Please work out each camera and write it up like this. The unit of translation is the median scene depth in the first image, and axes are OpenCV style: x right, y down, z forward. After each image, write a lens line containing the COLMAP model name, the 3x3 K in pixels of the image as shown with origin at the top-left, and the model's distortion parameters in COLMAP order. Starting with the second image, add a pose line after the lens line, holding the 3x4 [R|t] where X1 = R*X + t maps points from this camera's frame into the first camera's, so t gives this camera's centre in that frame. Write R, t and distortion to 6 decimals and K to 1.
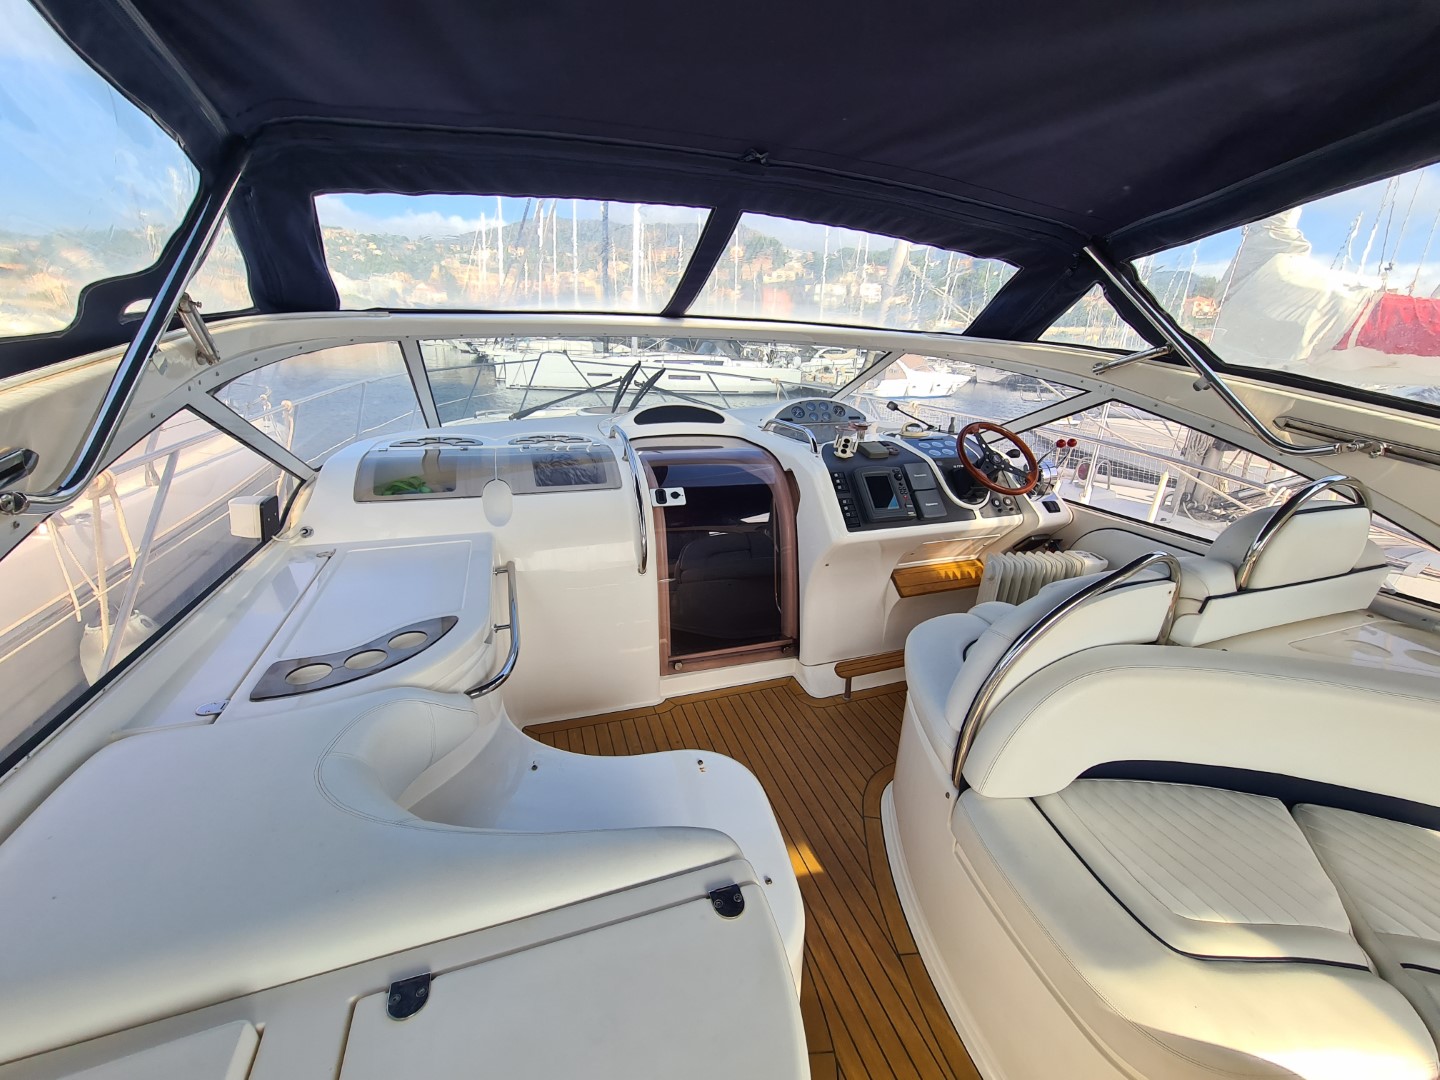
lens RADIAL K [[590.5, 0, 720.3], [0, 590.5, 536.6], [0, 0, 1]] dist [-0.000679, 0.000049]
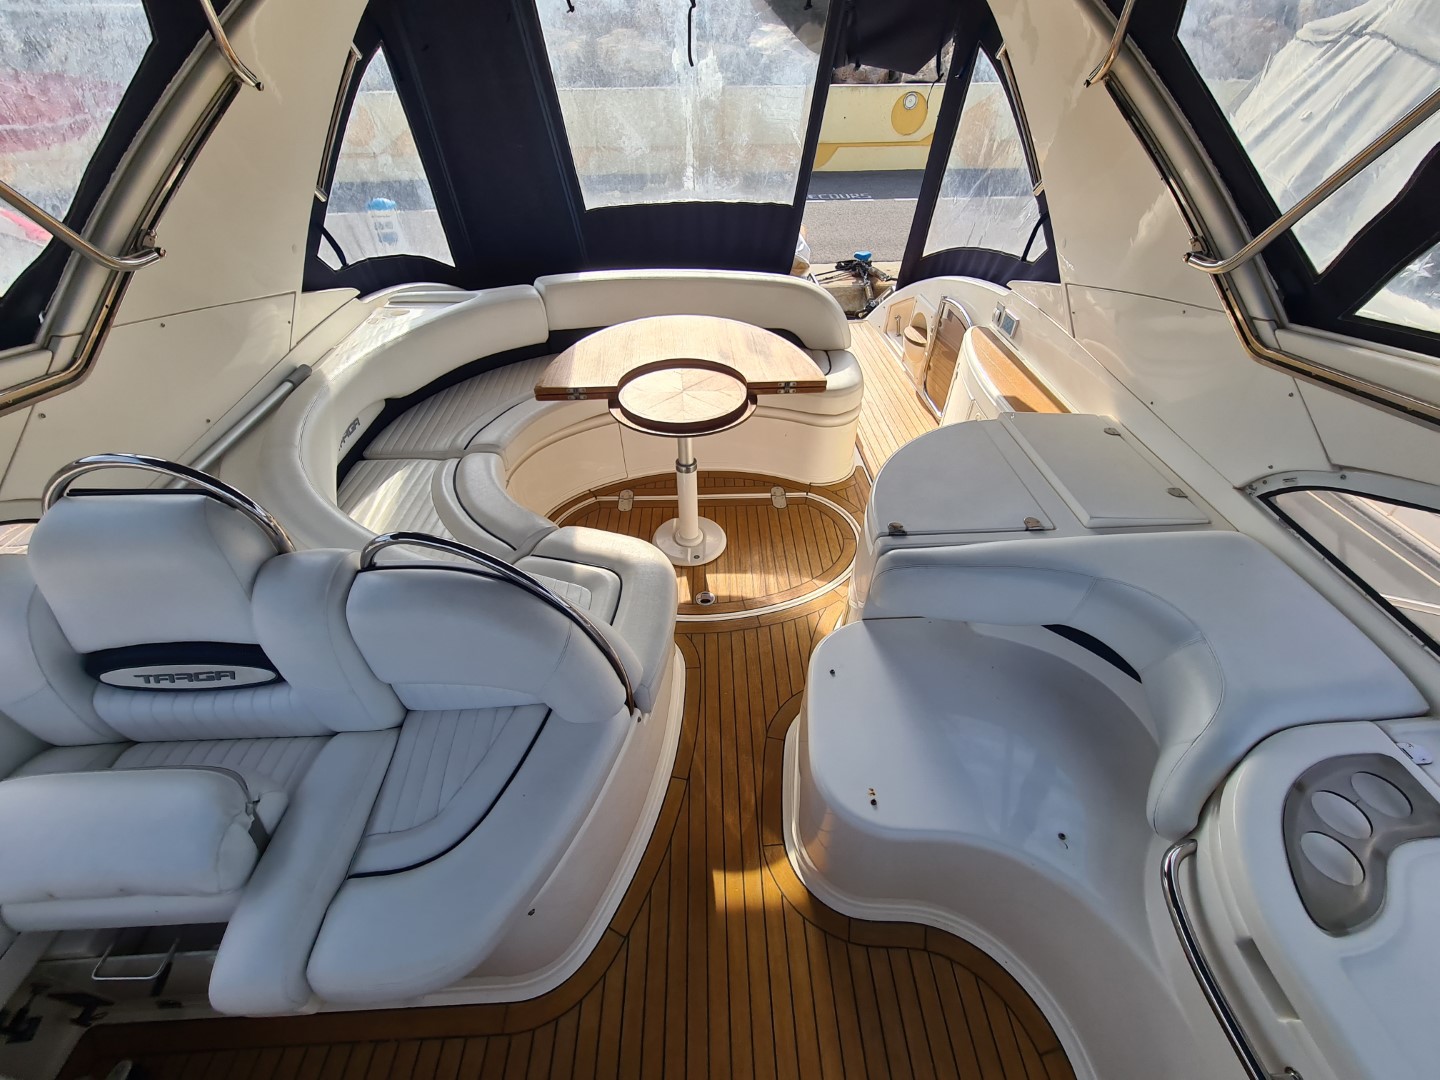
lens RADIAL K [[590.5, 0, 720.3], [0, 590.5, 536.6], [0, 0, 1]] dist [-0.000679, 0.000049]
pose [[-0.956640, -0.213243, 0.198413, 0.077194], [0.067071, 0.501612, 0.862489, -0.488686], [-0.283446, 0.838399, -0.465559, 0.889519]]
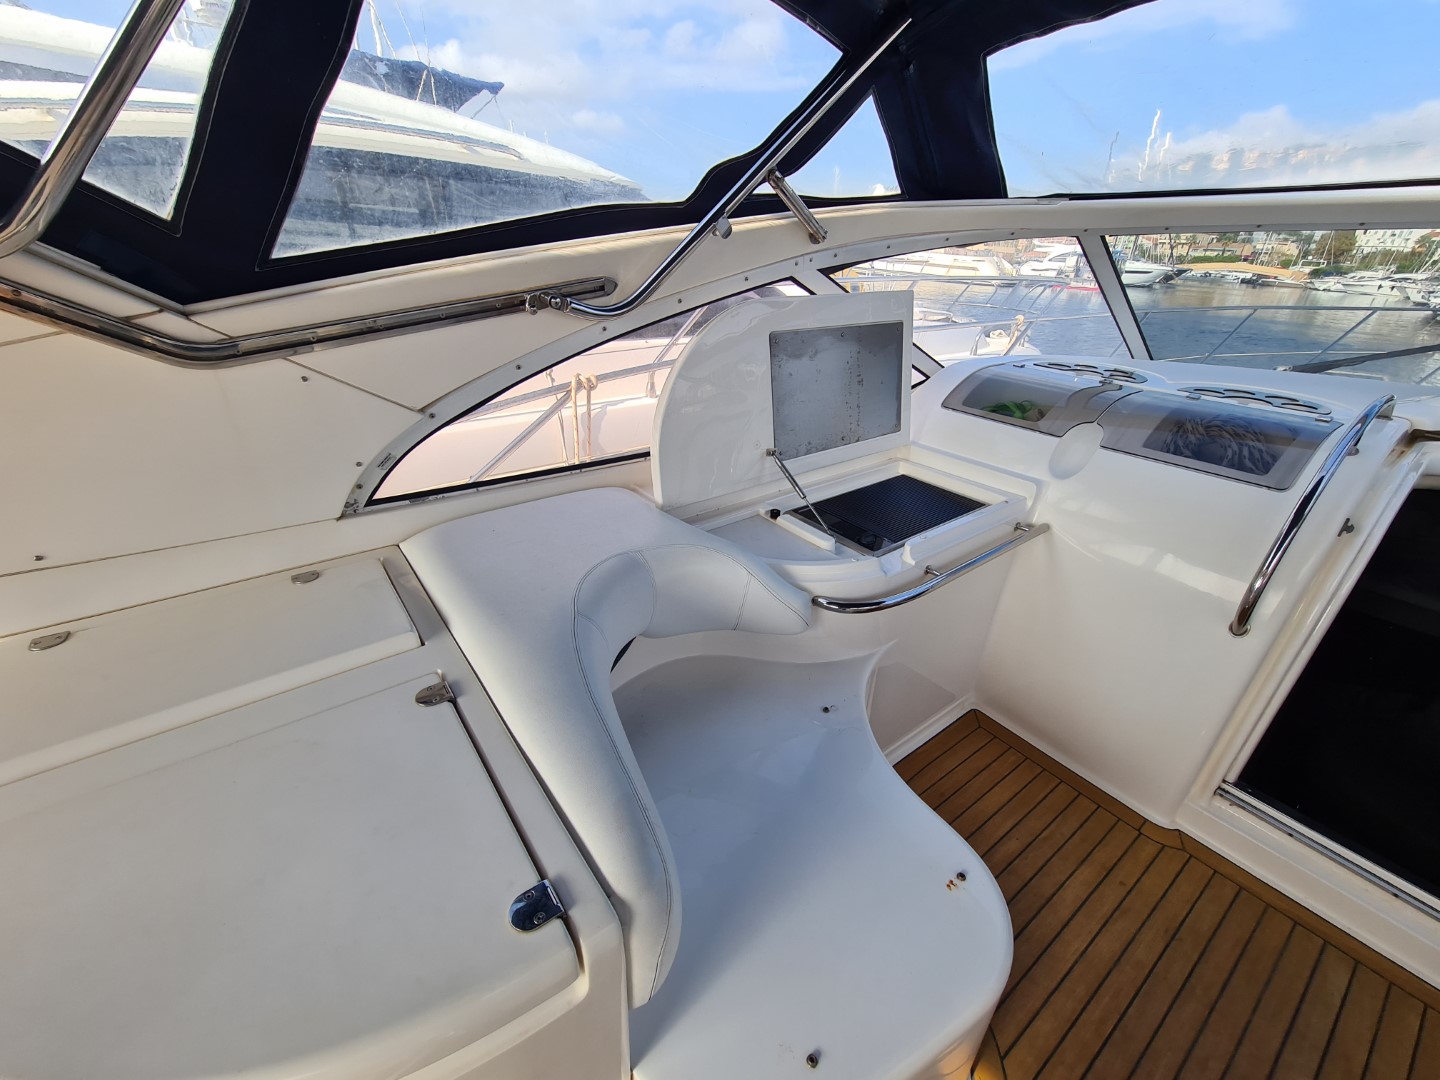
lens RADIAL K [[590.5, 0, 720.3], [0, 590.5, 536.6], [0, 0, 1]] dist [-0.000679, 0.000049]
pose [[0.304945, 0.399903, -0.864341, 0.226723], [-0.323392, 0.897124, 0.300975, -0.044537], [0.895782, 0.187741, 0.402899, 0.338582]]
